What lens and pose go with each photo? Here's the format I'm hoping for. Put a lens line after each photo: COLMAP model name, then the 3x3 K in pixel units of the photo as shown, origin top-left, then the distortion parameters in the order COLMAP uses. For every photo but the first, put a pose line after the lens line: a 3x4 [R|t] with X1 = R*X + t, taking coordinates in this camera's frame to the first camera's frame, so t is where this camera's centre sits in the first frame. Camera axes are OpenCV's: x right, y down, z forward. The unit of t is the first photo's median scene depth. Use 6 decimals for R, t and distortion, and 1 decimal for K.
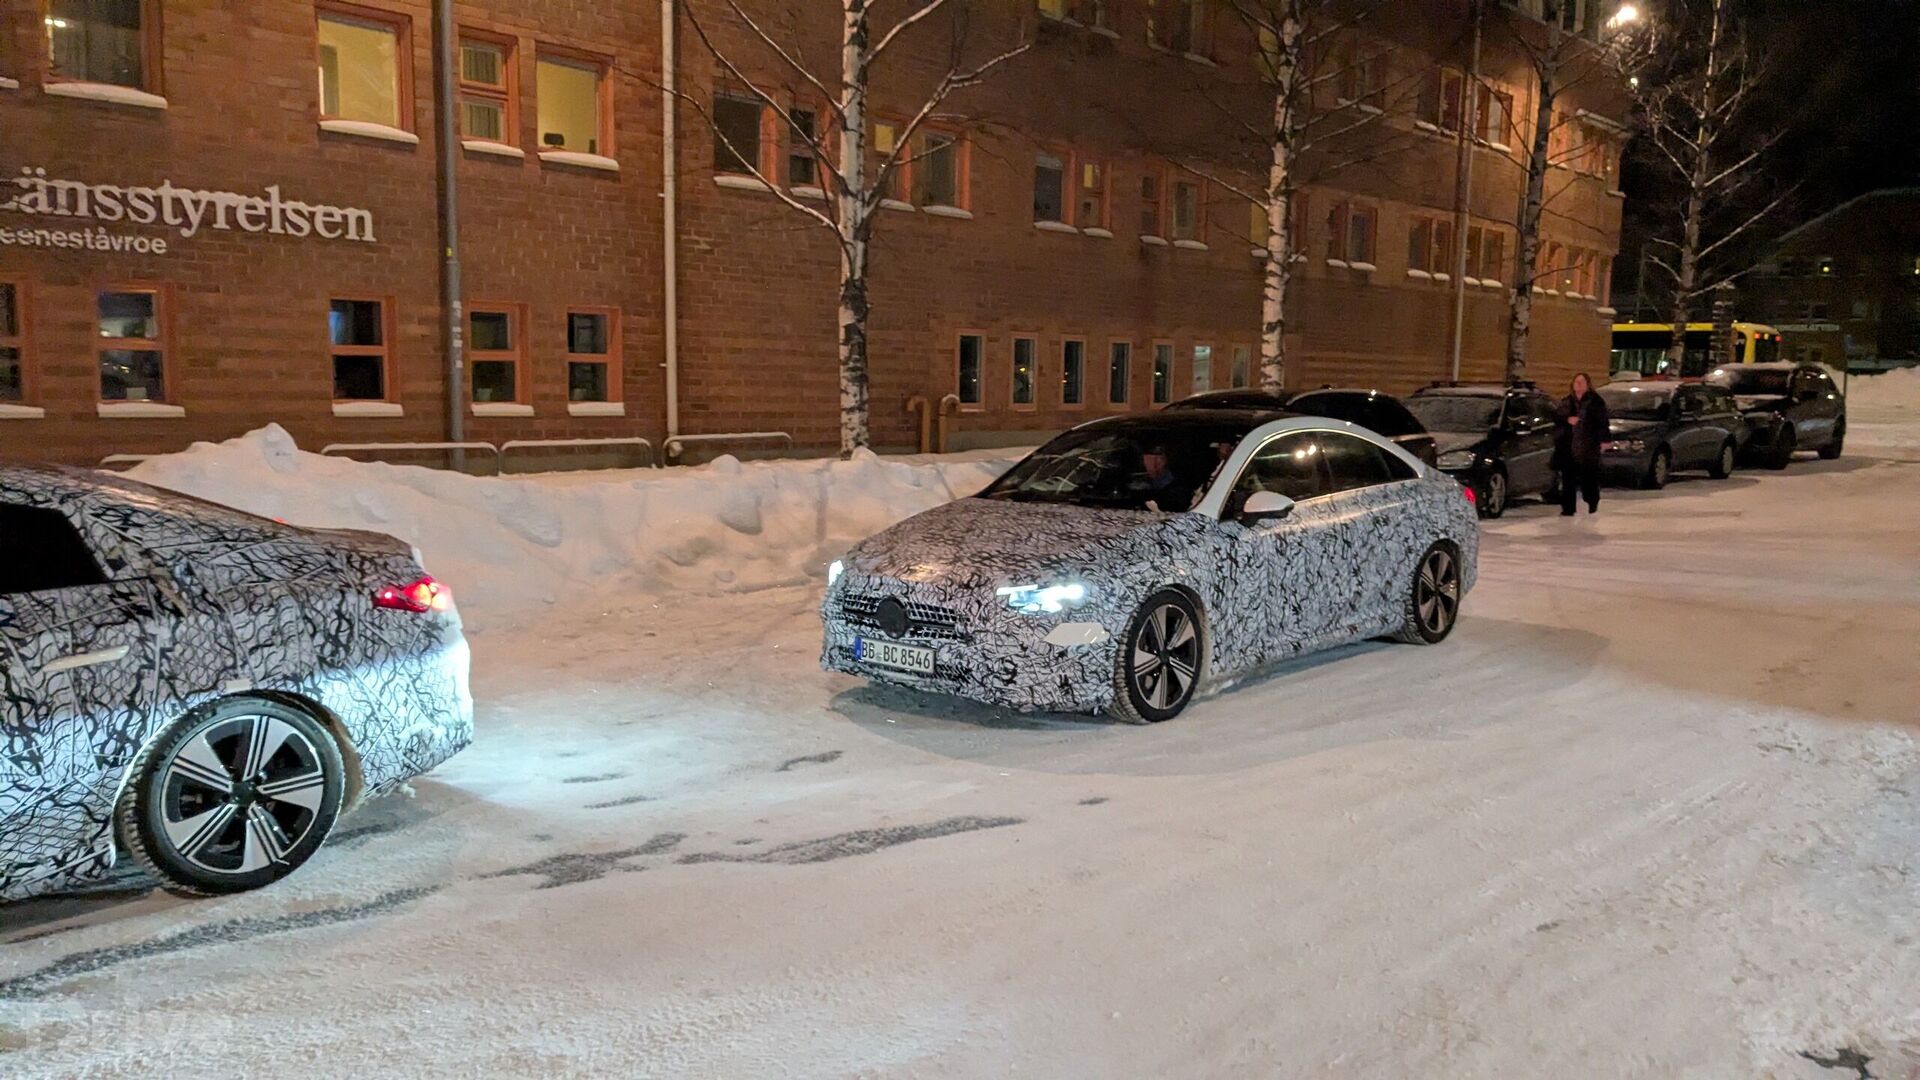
lens RADIAL K [[1507.7, 0, 979.8], [0, 1507.7, 567.3], [0, 0, 1]] dist [0.067194, -0.102366]
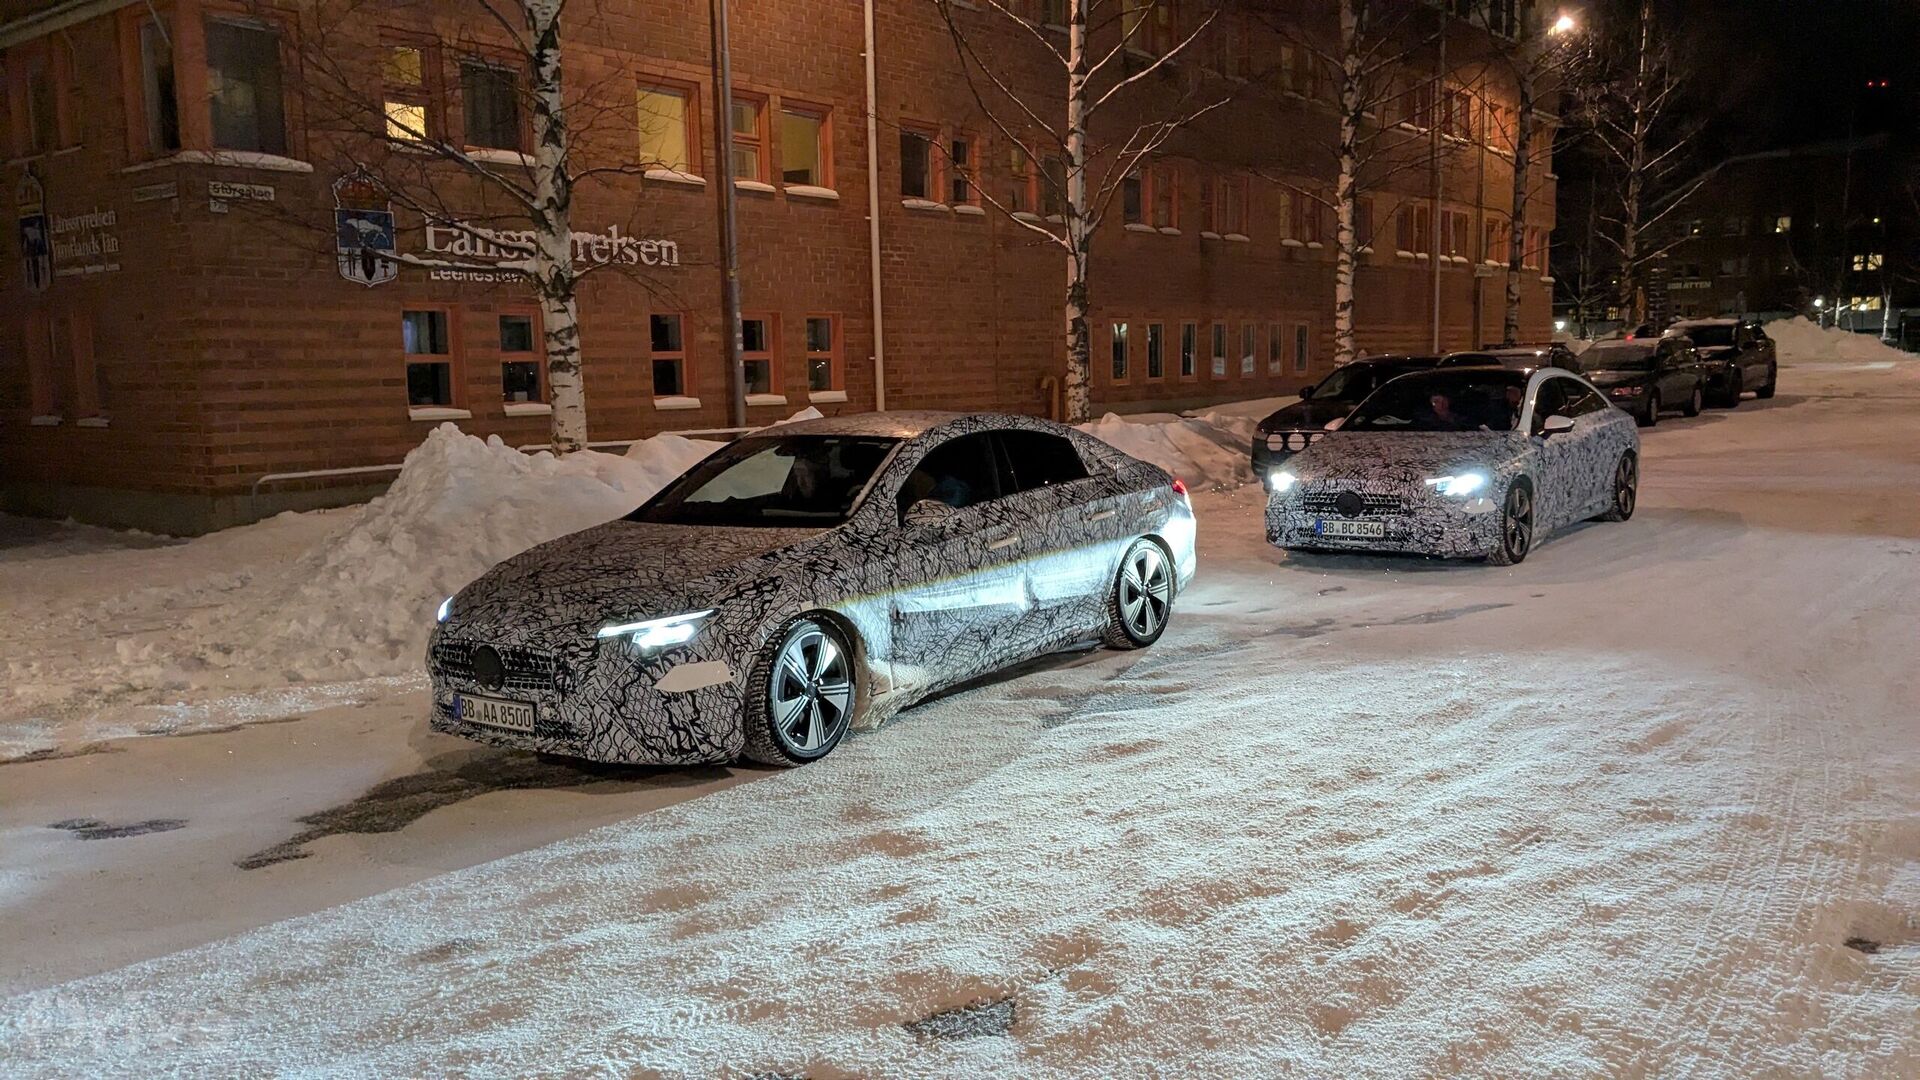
lens RADIAL K [[1507.7, 0, 1000.4], [0, 1507.7, 542.4], [0, 0, 1]] dist [0.067194, -0.102366]
pose [[0.995284, -0.050999, 0.082514, -0.256362], [0.051486, 0.998667, -0.003781, 0.027894], [-0.082211, 0.008012, 0.996583, -0.248479]]
